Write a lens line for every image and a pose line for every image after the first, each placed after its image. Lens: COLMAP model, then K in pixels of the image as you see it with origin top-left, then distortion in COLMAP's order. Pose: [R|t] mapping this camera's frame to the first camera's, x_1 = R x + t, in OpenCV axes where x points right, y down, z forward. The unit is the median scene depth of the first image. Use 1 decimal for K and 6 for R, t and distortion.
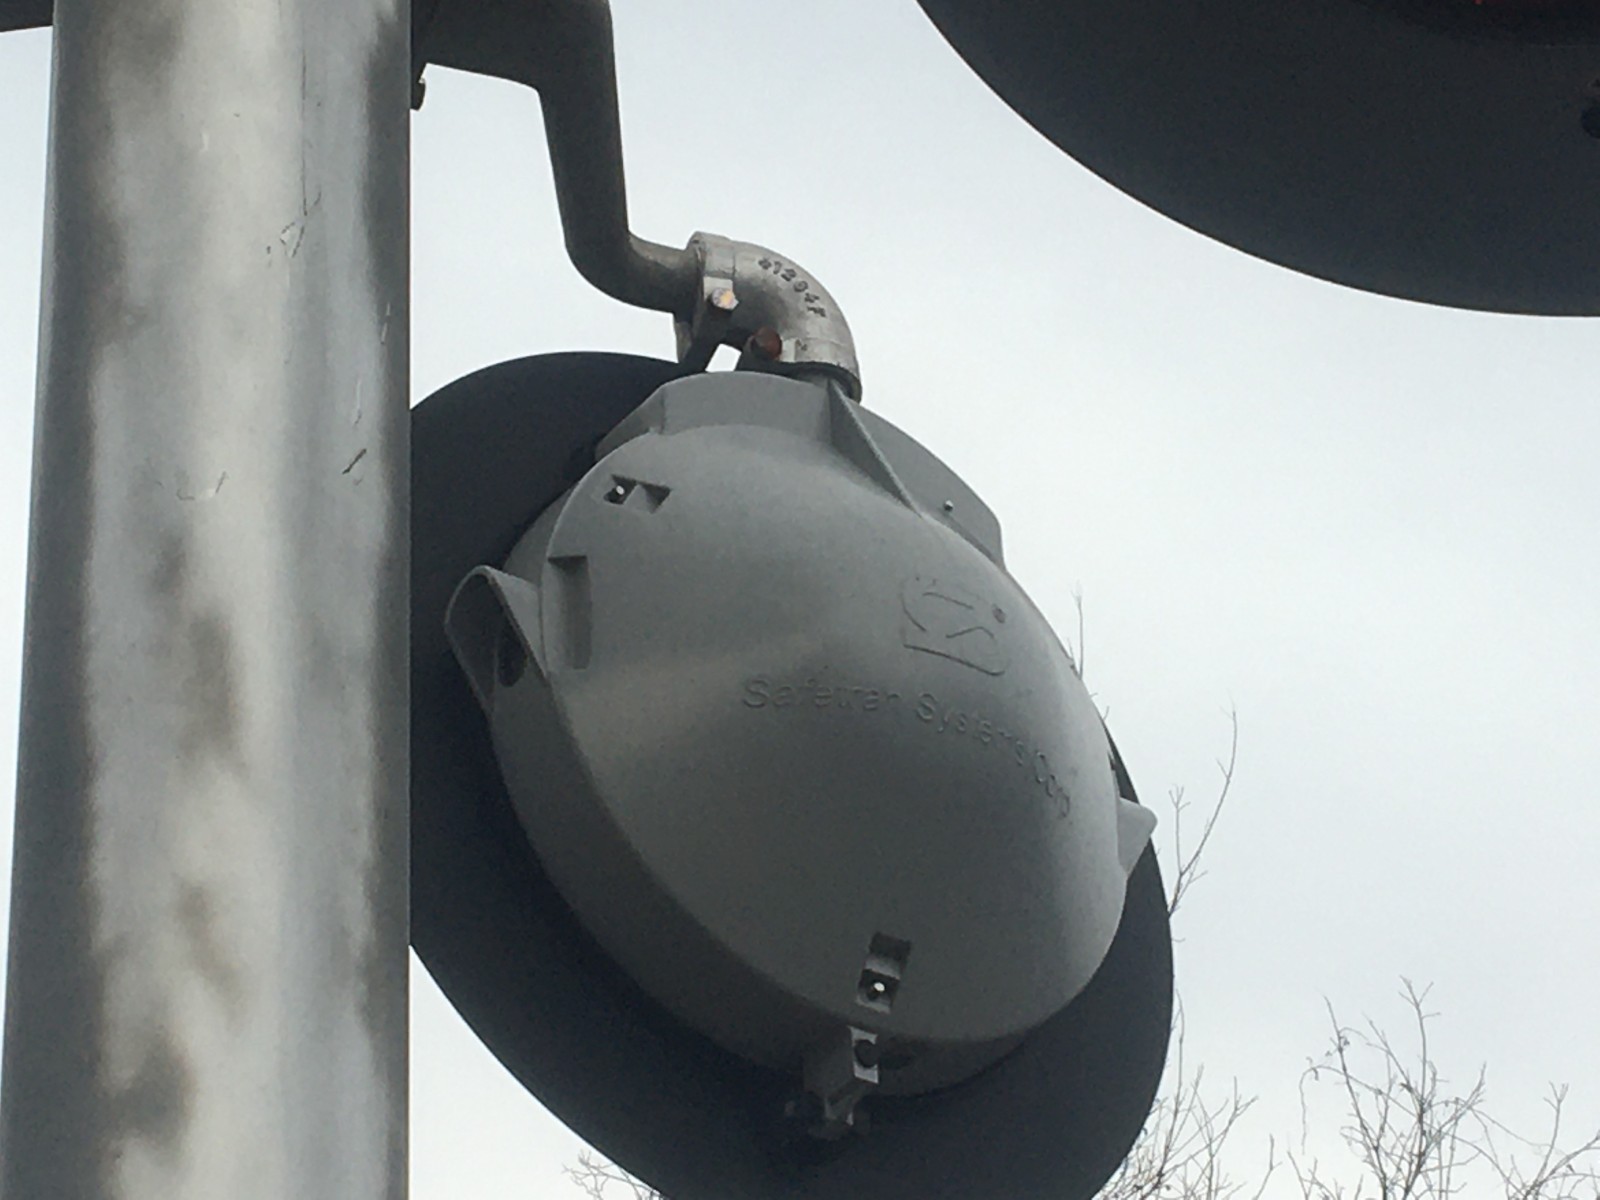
lens RADIAL K [[4711.1, 0, 799.4], [0, 4711.1, 600.2], [0, 0, 1]] dist [0.128915, 0.000000]
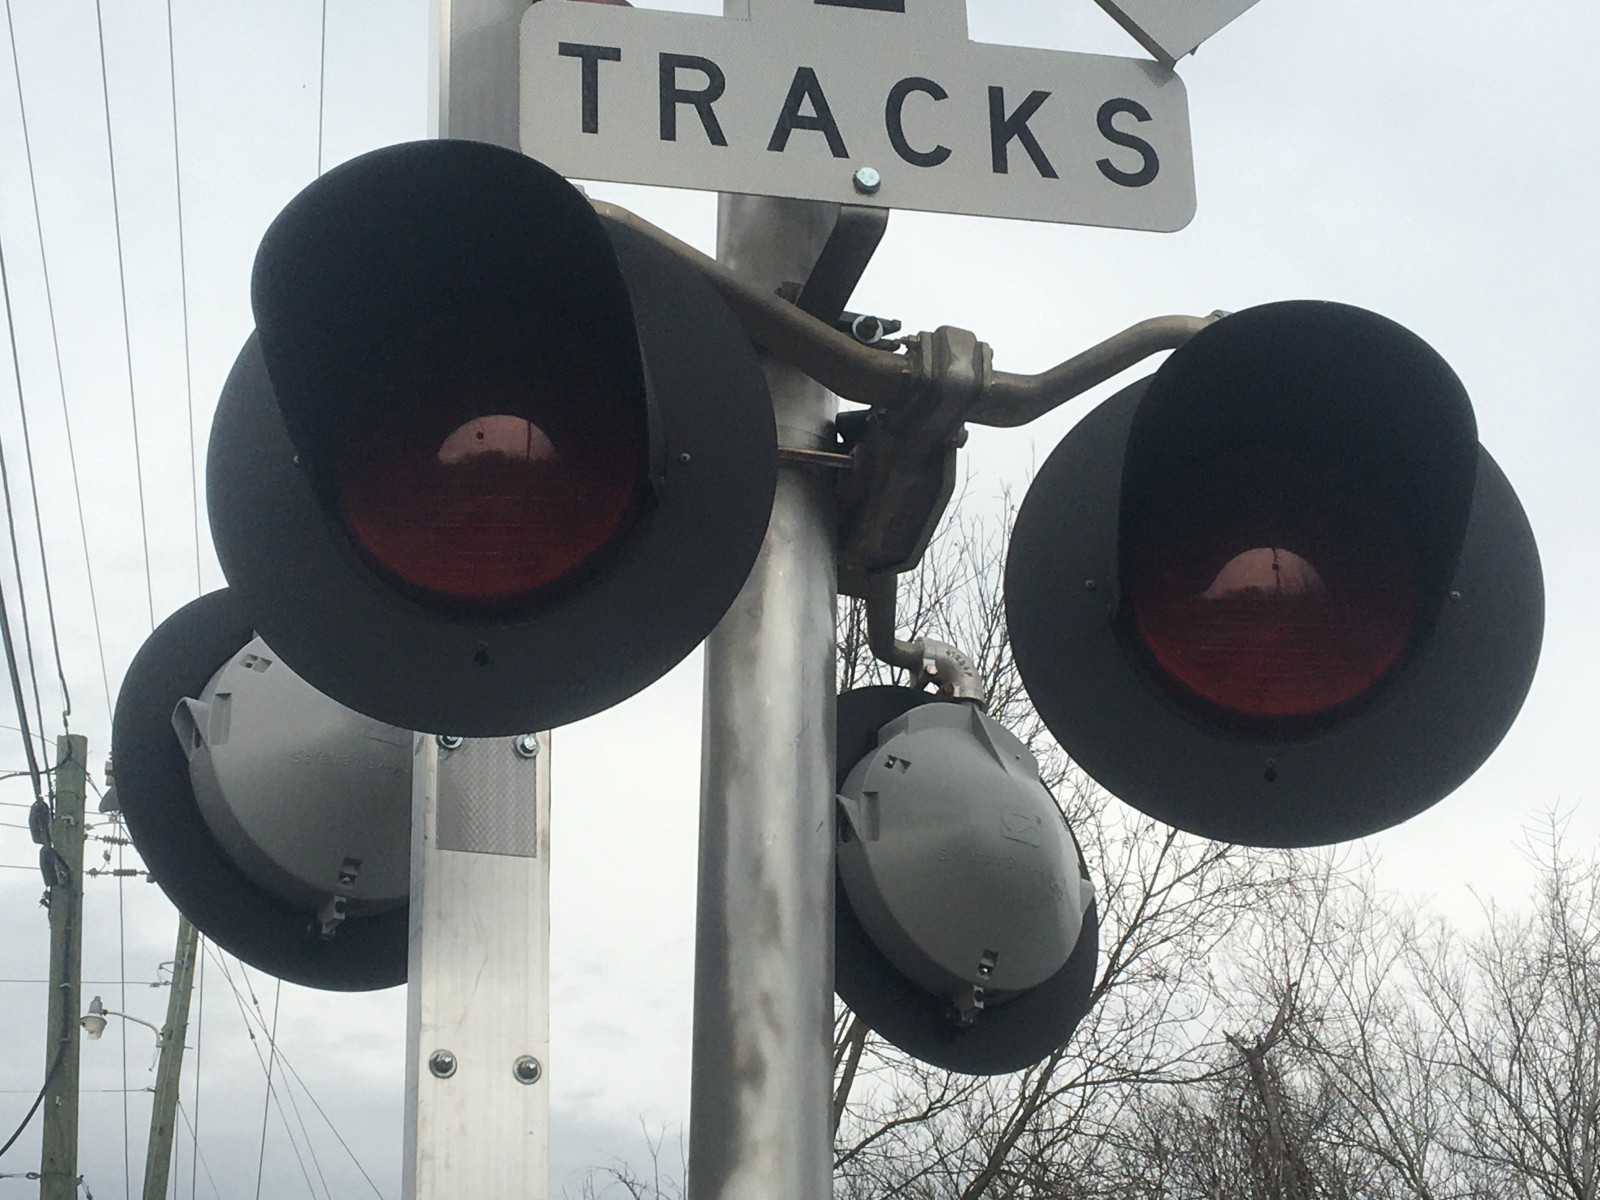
lens RADIAL K [[2745.6, 0, 797.3], [0, 2745.6, 604.2], [0, 0, 1]] dist [-0.007376, 0.000000]
pose [[0.998535, 0.049119, -0.022701, -0.061285], [-0.047385, 0.996316, 0.071480, -0.218784], [0.026128, -0.070300, 0.997184, -0.479798]]
